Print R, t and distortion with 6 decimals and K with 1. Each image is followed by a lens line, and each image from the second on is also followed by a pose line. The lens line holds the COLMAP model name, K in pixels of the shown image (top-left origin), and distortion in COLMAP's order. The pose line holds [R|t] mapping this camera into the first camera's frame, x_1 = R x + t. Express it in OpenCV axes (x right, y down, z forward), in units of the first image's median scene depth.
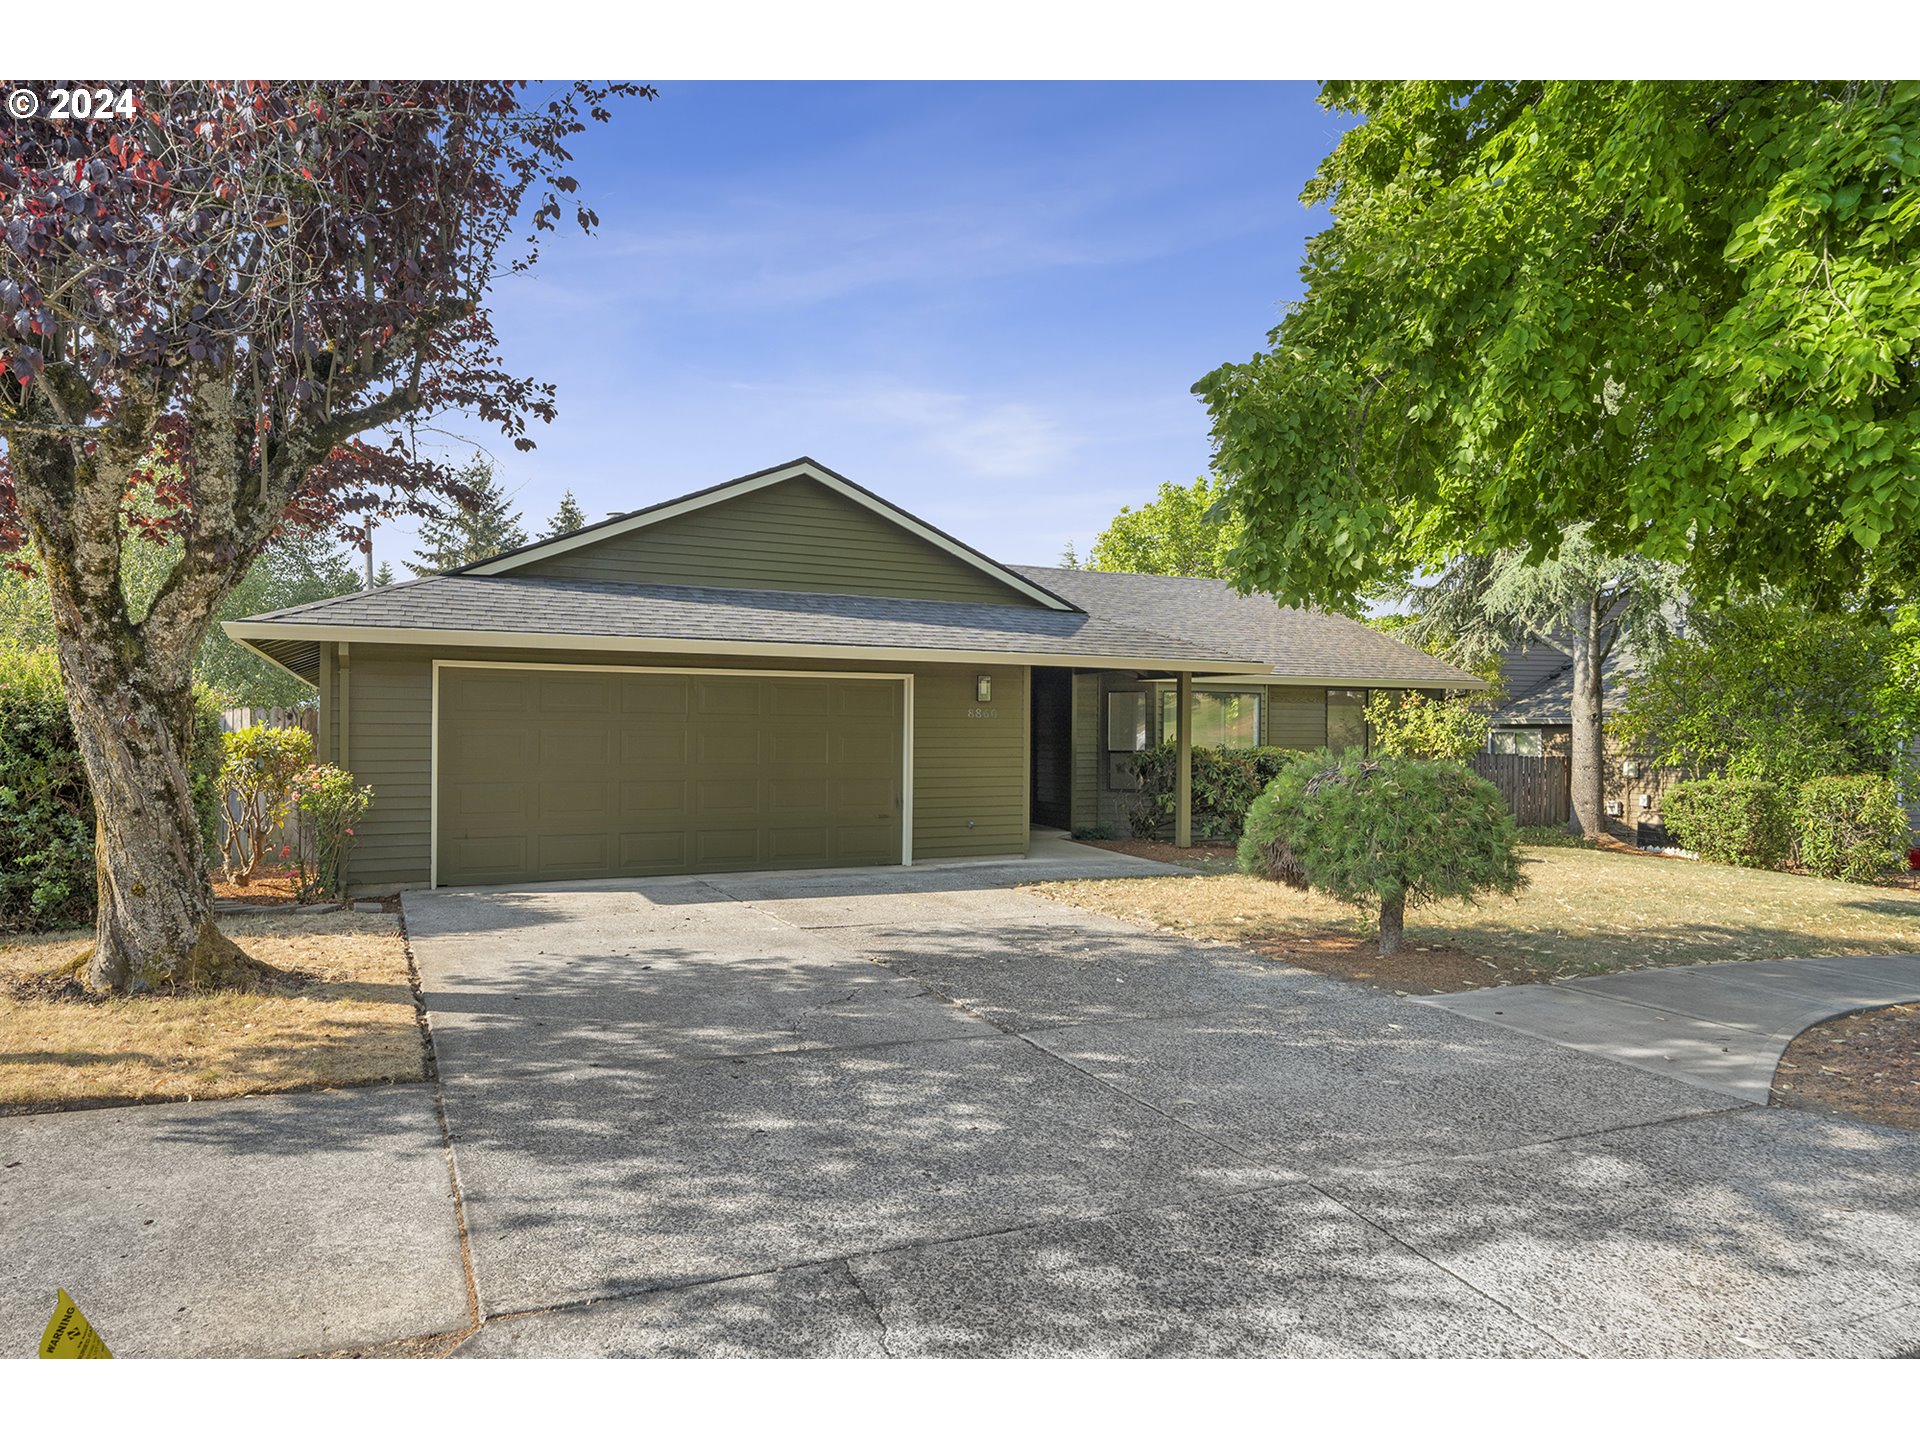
lens RADIAL K [[761.4, 0, 963.1], [0, 761.4, 720.3], [0, 0, 1]] dist [0.001603, -0.000032]
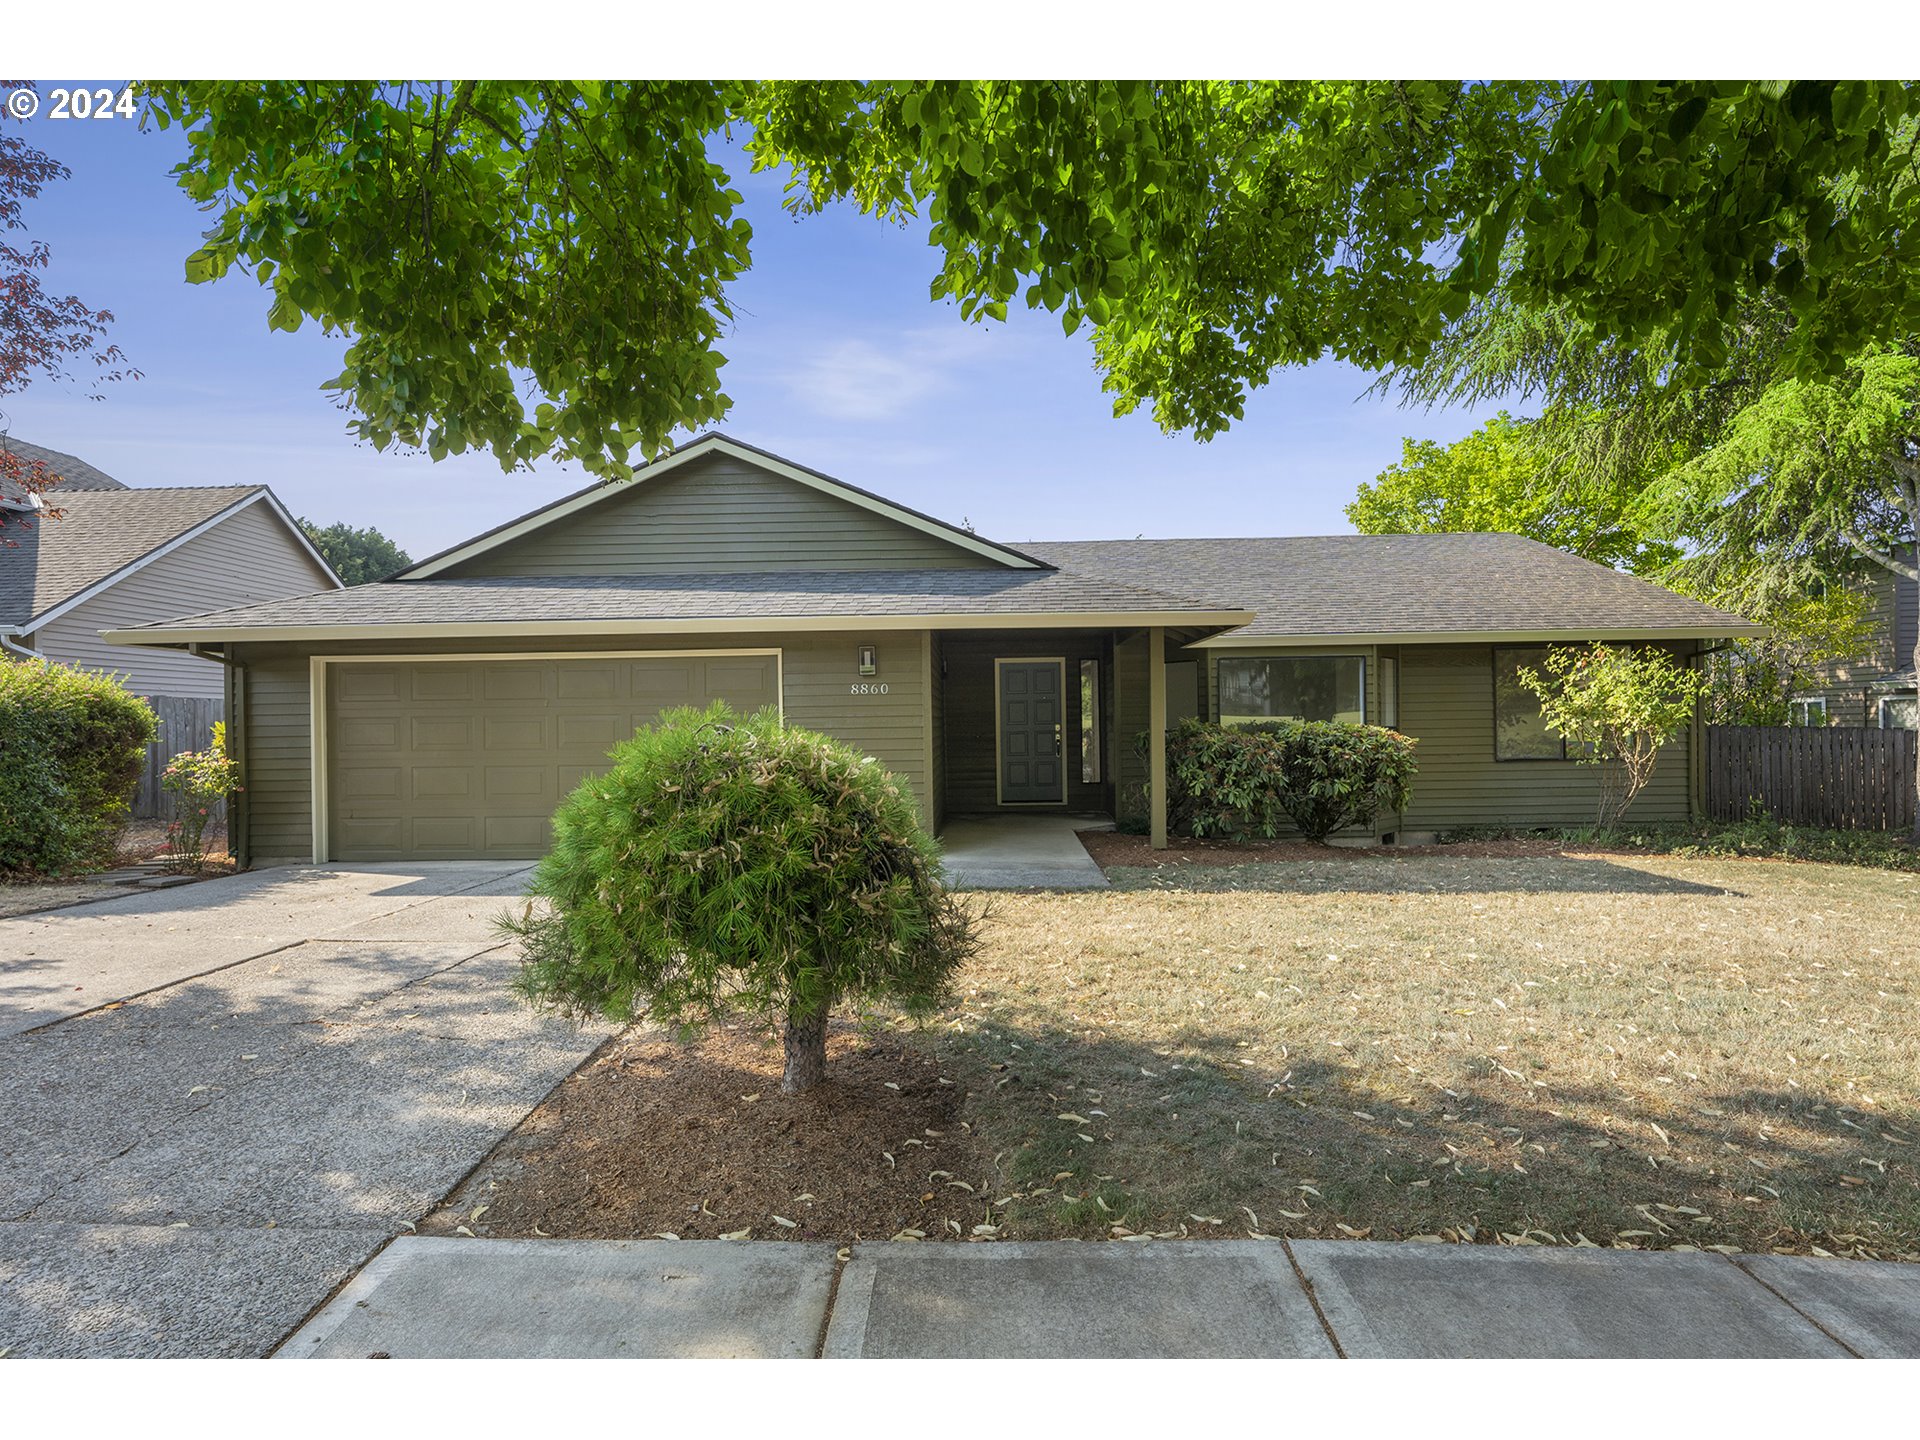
lens RADIAL K [[714.6, 0, 959.9], [0, 714.6, 722.4], [0, 0, 1]] dist [-0.000105, -0.000006]
pose [[0.947182, -0.025468, -0.319684, 0.373345], [0.030207, 0.999495, 0.009872, 0.024619], [0.319271, -0.019007, 0.947473, 0.230972]]
